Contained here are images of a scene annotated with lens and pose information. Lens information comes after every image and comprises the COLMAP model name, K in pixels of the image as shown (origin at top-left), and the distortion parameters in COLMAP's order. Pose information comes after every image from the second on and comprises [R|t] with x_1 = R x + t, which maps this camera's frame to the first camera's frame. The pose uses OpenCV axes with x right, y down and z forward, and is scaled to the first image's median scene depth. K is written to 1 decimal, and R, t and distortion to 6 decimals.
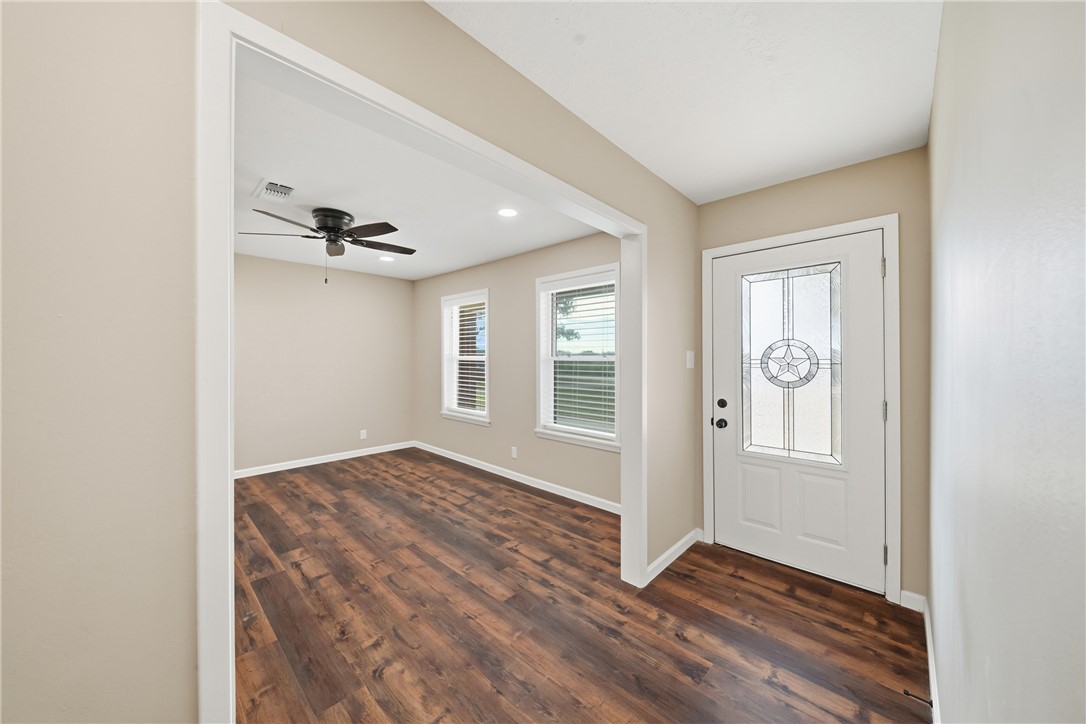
lens RADIAL K [[389.1, 0, 542.1], [0, 389.1, 352.8], [0, 0, 1]] dist [0.013854, -0.009885]
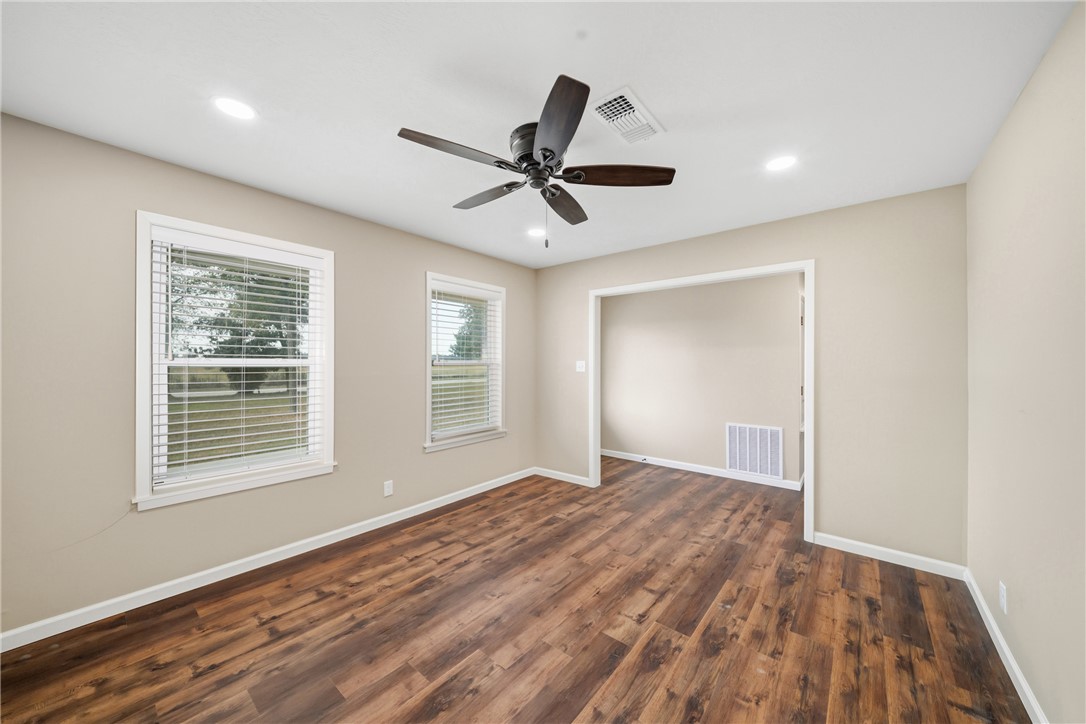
lens RADIAL K [[389.1, 0, 542.1], [0, 389.1, 352.8], [0, 0, 1]] dist [0.013854, -0.009885]
pose [[-0.079726, 0.019177, 0.996632, -1.205751], [-0.014346, 0.999689, -0.020384, 0.004043], [-0.996714, -0.015922, -0.079426, 1.072256]]
